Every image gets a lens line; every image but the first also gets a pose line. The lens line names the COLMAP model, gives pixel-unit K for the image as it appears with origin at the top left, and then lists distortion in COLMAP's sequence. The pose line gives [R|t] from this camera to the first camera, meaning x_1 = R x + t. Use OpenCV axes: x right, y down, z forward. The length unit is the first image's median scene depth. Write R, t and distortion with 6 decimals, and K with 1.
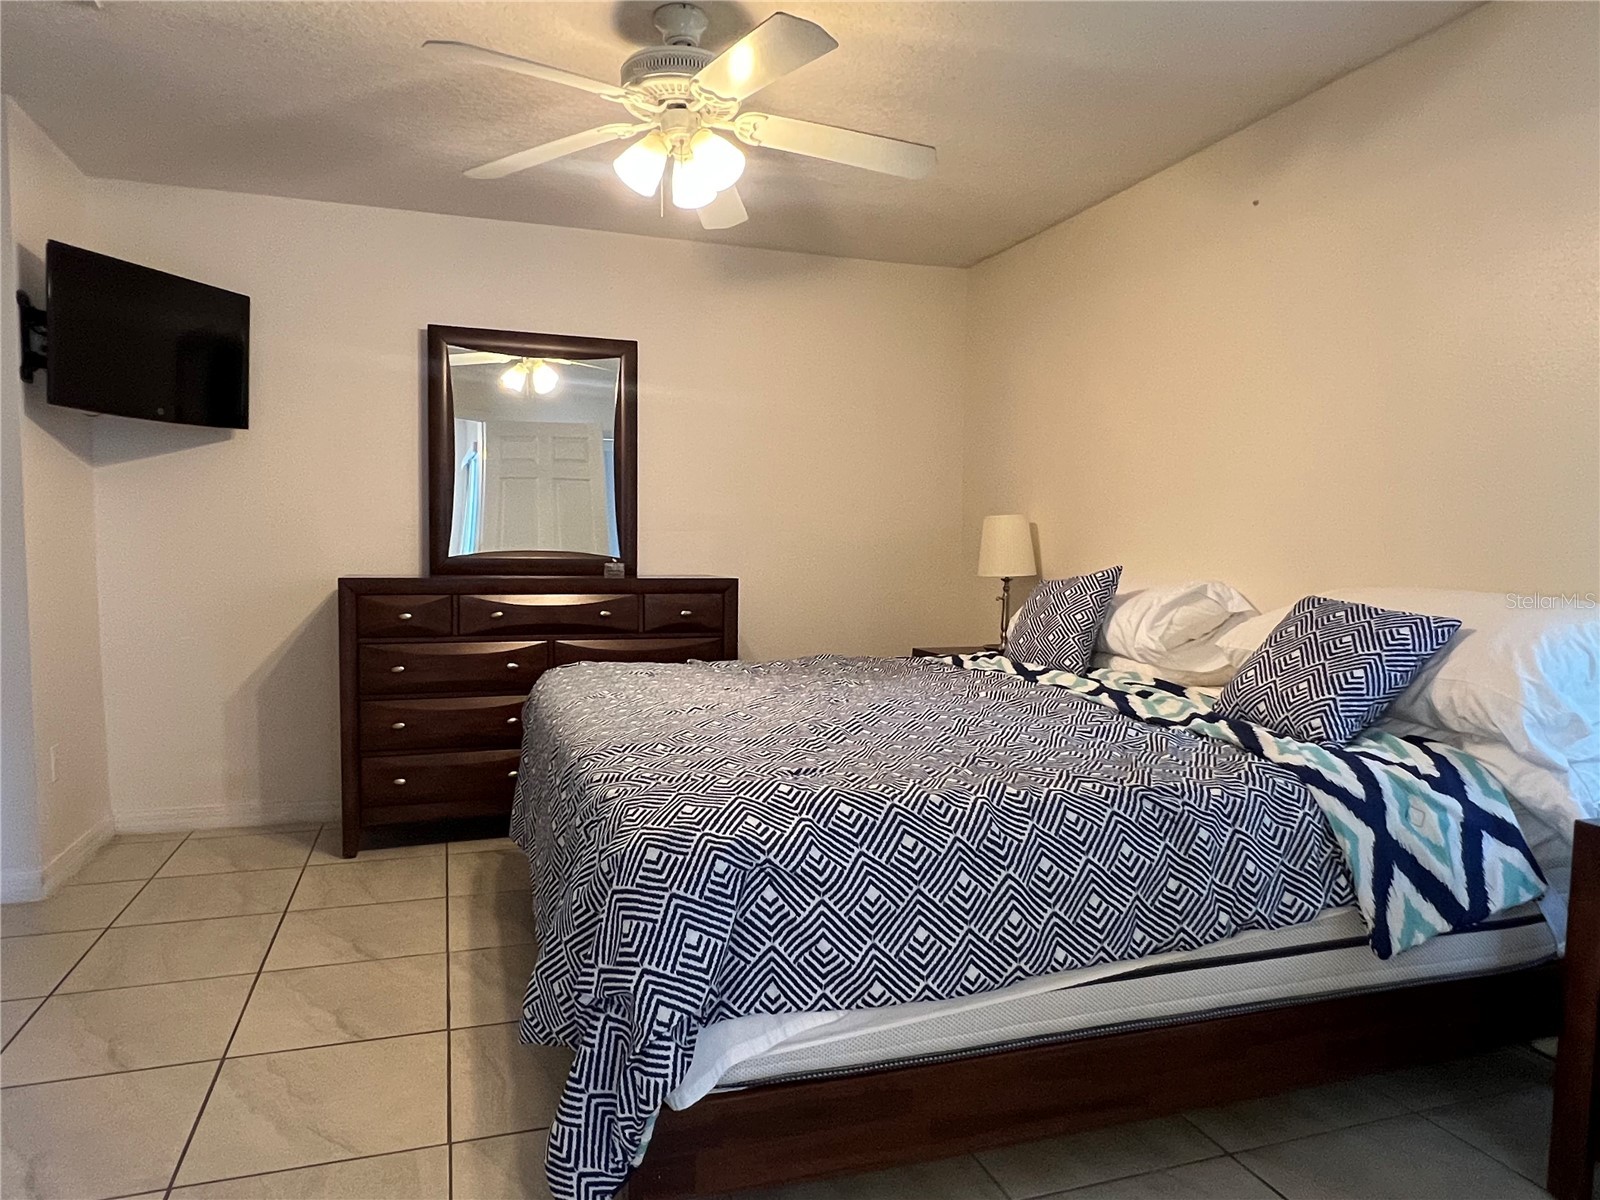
lens RADIAL K [[1025.3, 0, 801.3], [0, 1025.3, 604.9], [0, 0, 1]] dist [-0.002111, -0.002582]
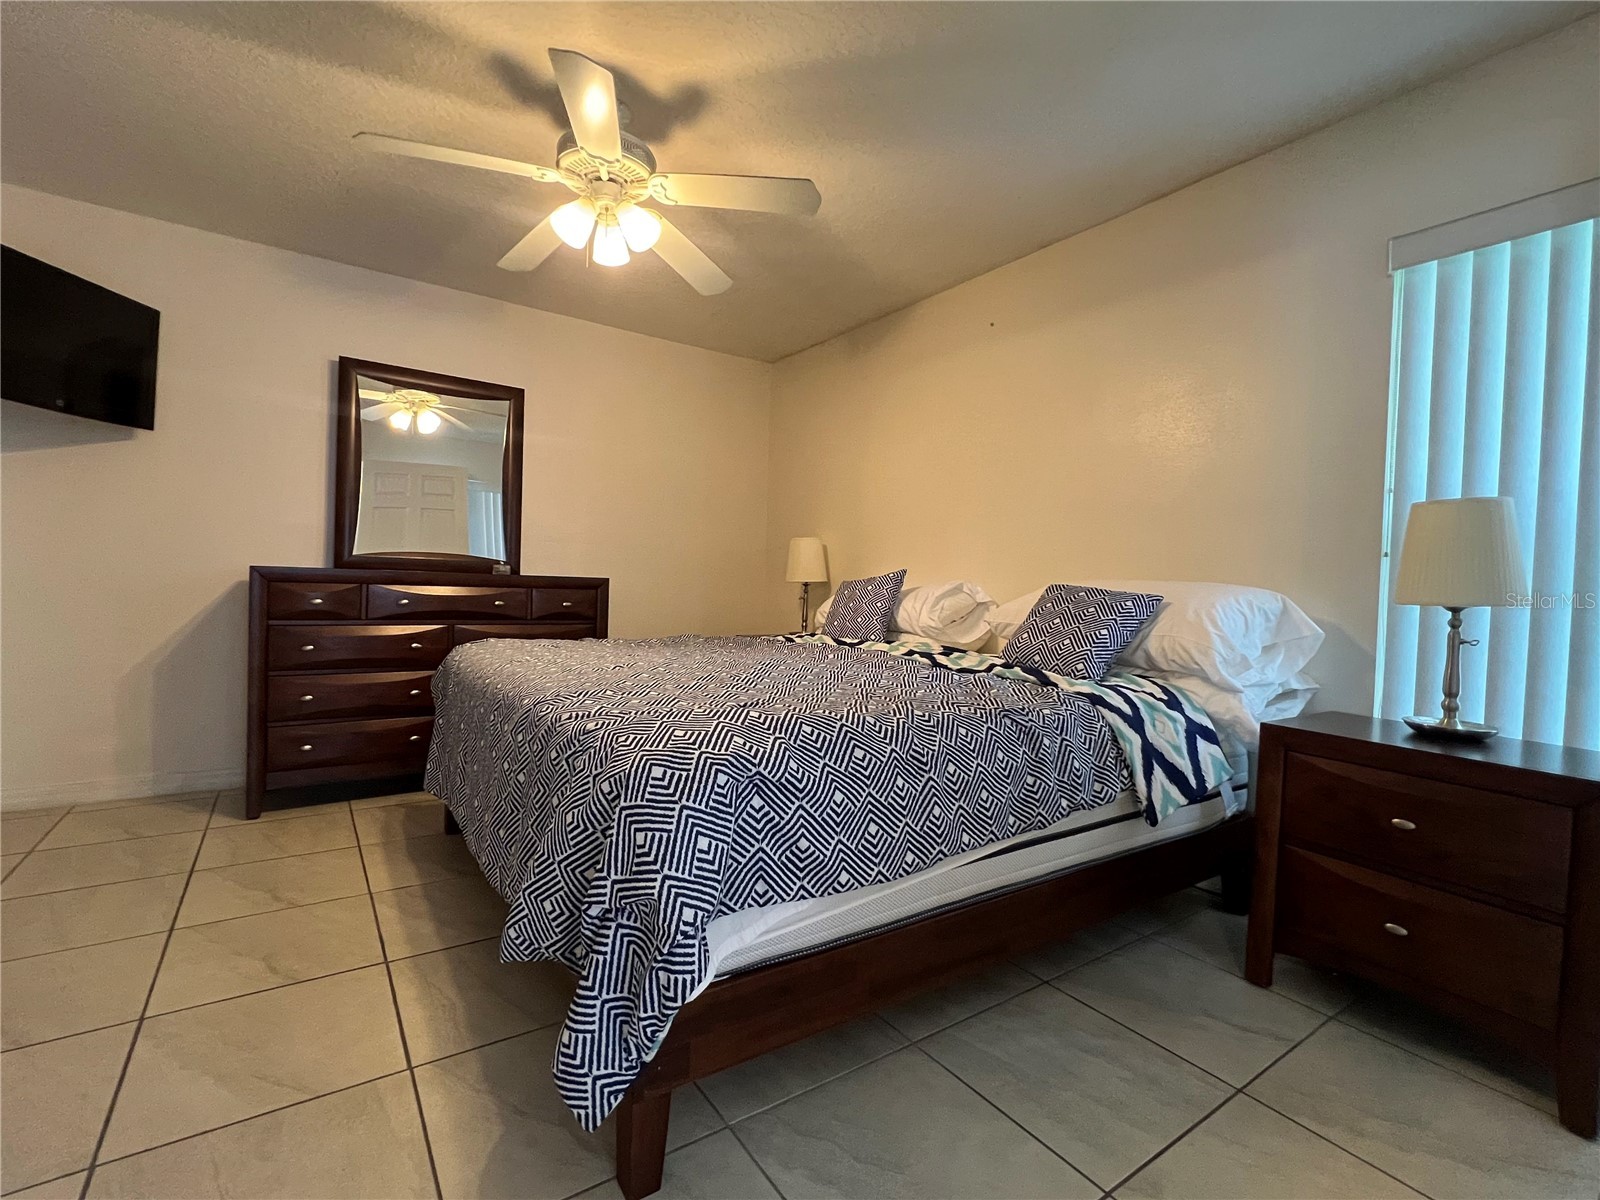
lens RADIAL K [[720.1, 0, 797.0], [0, 720.1, 597.7], [0, 0, 1]] dist [-0.002425, 0.000201]
pose [[0.961887, 0.013713, 0.273105, -0.182304], [-0.003670, 0.999299, -0.037250, 0.069930], [-0.273424, 0.034828, 0.961263, 0.170292]]
